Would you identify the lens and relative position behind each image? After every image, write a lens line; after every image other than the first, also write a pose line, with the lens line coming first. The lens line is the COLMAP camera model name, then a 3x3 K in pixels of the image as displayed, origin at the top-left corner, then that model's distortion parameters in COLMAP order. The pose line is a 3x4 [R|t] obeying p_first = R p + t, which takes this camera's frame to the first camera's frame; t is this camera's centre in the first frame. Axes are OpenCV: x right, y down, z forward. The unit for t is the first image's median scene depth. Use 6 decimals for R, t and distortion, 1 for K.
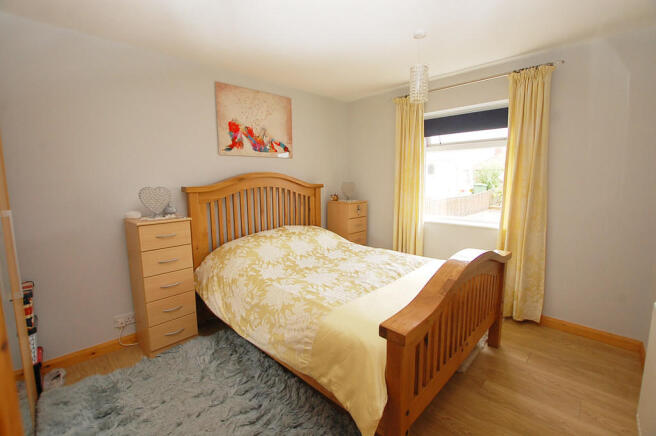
lens RADIAL K [[288.0, 0, 330.3], [0, 288.0, 217.9], [0, 0, 1]] dist [-0.000189, 0.000012]
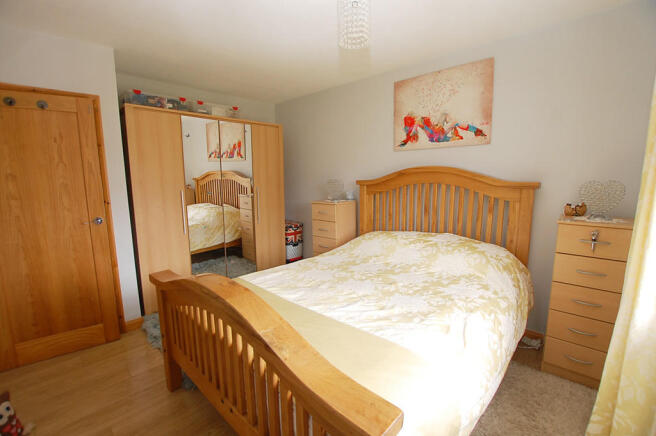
lens RADIAL K [[288.0, 0, 330.3], [0, 288.0, 217.9], [0, 0, 1]] dist [-0.000189, 0.000012]
pose [[0.053275, 0.151057, -0.987088, 0.657130], [-0.130899, 0.981019, 0.143063, -0.093212], [0.989963, 0.121587, 0.072037, 0.682082]]
